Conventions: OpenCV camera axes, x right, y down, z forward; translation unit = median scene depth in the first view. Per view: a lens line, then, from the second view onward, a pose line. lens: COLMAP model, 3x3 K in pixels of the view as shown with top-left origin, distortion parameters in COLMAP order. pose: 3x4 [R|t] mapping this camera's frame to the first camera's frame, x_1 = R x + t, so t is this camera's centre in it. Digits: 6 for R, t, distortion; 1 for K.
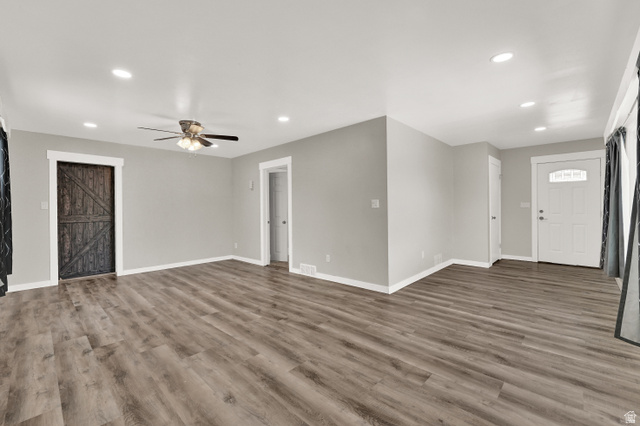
lens RADIAL K [[271.8, 0, 315.8], [0, 271.8, 211.8], [0, 0, 1]] dist [0.001238, 0.000075]
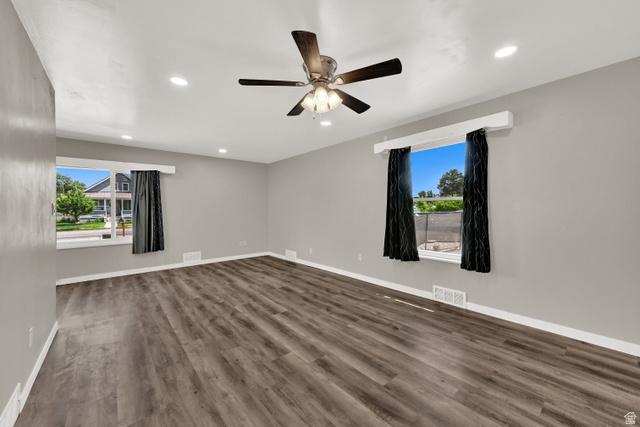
lens RADIAL K [[250.8, 0, 325.1], [0, 250.8, 219.4], [0, 0, 1]] dist [-0.001592, 0.000005]
pose [[-0.996571, 0.019435, 0.080431, -0.700901], [0.023984, 0.998144, 0.055976, -0.031214], [-0.079194, 0.057713, -0.995187, 2.087154]]
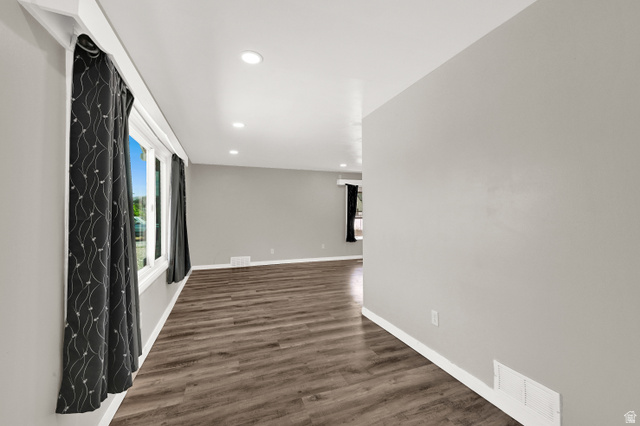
lens RADIAL K [[260.6, 0, 320.9], [0, 260.6, 211.5], [0, 0, 1]] dist [0.001077, 0.000082]
pose [[-0.422034, 0.002418, -0.906577, 1.443844], [-0.003907, 0.999982, 0.004485, -0.055688], [0.906572, 0.005435, -0.422017, 1.599514]]
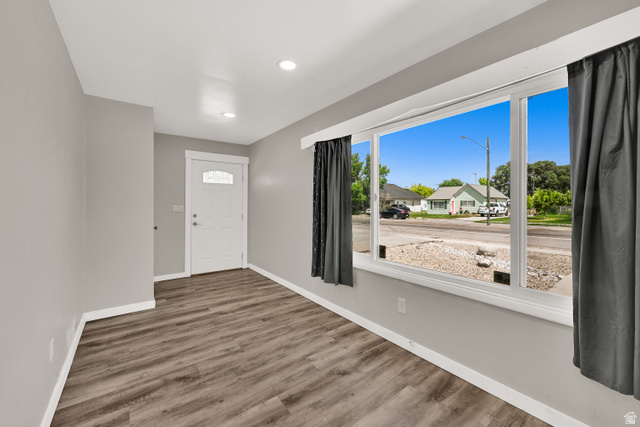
lens RADIAL K [[257.6, 0, 321.1], [0, 257.6, 205.8], [0, 0, 1]] dist [-0.000332, -0.000098]
pose [[0.151612, 0.010188, 0.988388, 0.173410], [0.014232, 0.999821, -0.012489, -0.032933], [-0.988338, 0.015960, 0.151440, 0.937772]]
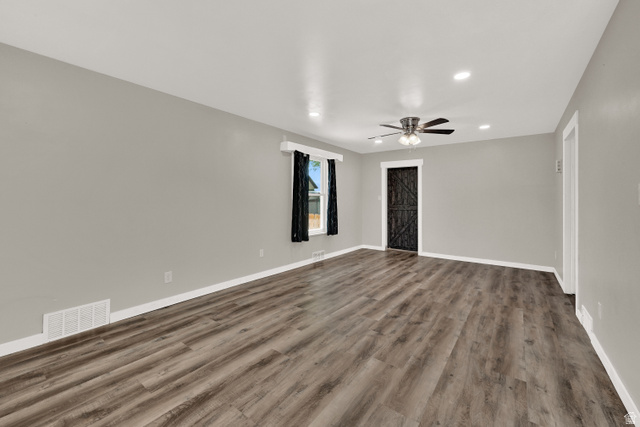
lens RADIAL K [[260.4, 0, 320.9], [0, 260.4, 197.9], [0, 0, 1]] dist [0.000342, 0.000106]
pose [[0.129088, -0.000657, -0.991633, 0.670370], [-0.018644, 0.999821, -0.003089, -0.018622], [0.991458, 0.018887, 0.129053, 0.719123]]
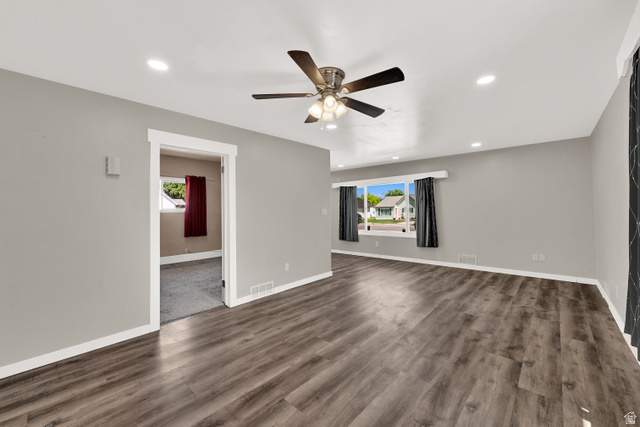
lens RADIAL K [[260.6, 0, 320.9], [0, 260.6, 212.0], [0, 0, 1]] dist [0.001077, 0.000082]
pose [[-0.036571, 0.015901, 0.999205, -1.406365], [0.027416, 0.999513, -0.014902, -0.015170], [-0.998955, 0.026849, -0.036989, 1.415899]]
